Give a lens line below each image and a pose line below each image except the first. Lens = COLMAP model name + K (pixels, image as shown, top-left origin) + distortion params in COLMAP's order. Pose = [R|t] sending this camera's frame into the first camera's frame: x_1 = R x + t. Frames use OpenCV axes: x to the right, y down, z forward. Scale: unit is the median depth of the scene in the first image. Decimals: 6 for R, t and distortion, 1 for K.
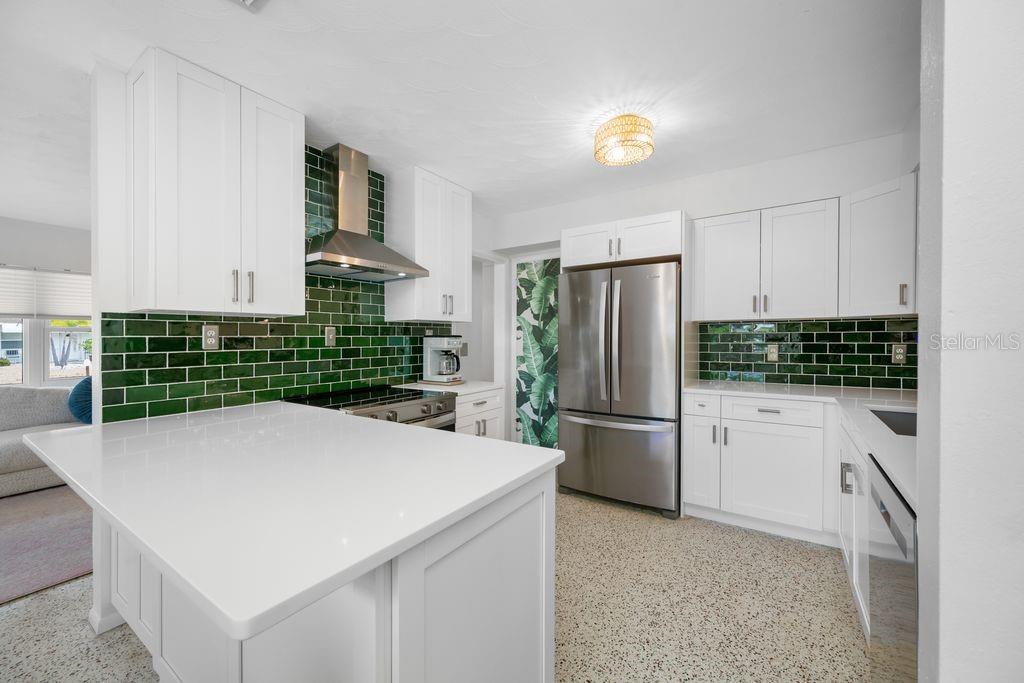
lens RADIAL K [[404.6, 0, 507.0], [0, 404.6, 343.4], [0, 0, 1]] dist [0.001215, 0.000165]
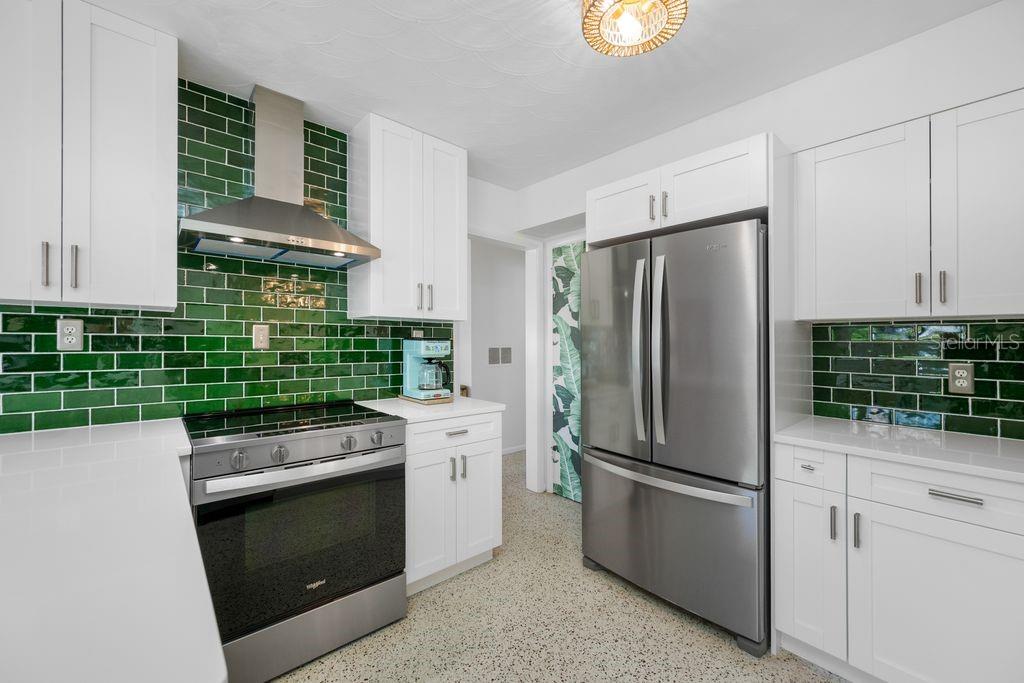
lens RADIAL K [[404.6, 0, 512.5], [0, 404.6, 332.7], [0, 0, 1]] dist [0.001215, 0.000165]
pose [[0.970334, 0.011166, -0.241509, 0.196260], [-0.020159, 0.999191, -0.034797, -0.006747], [0.240925, 0.038634, 0.969774, 0.314216]]
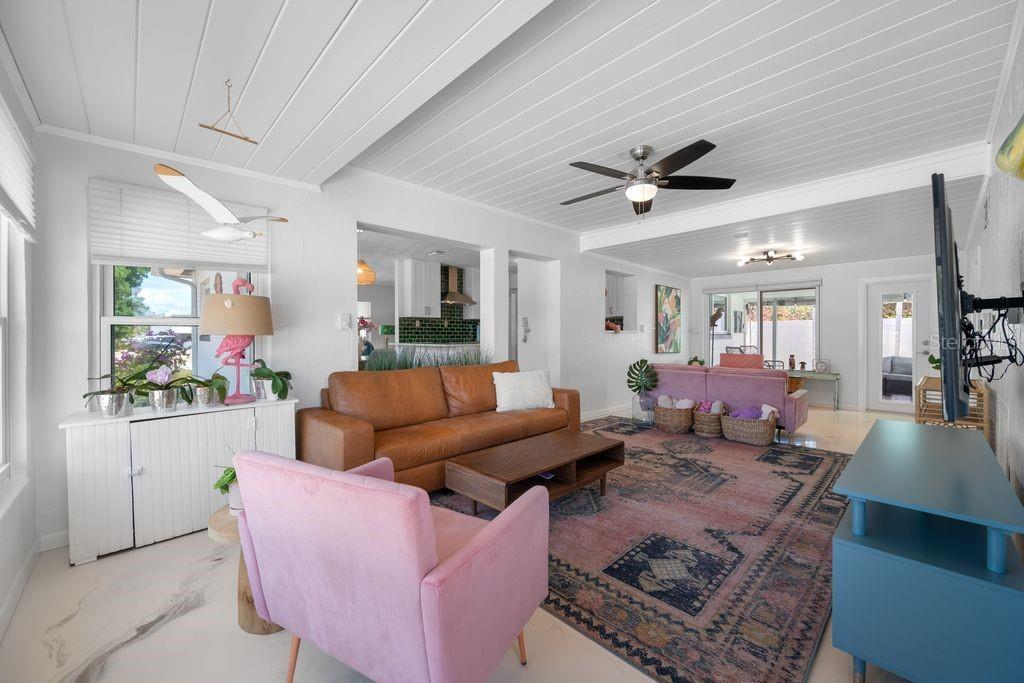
lens RADIAL K [[404.6, 0, 507.7], [0, 404.6, 337.4], [0, 0, 1]] dist [0.001215, 0.000165]
pose [[0.977725, -0.004942, -0.209831, 0.602427], [0.000943, 0.999816, -0.019158, 0.129032], [0.209887, 0.018533, 0.977550, -1.721249]]
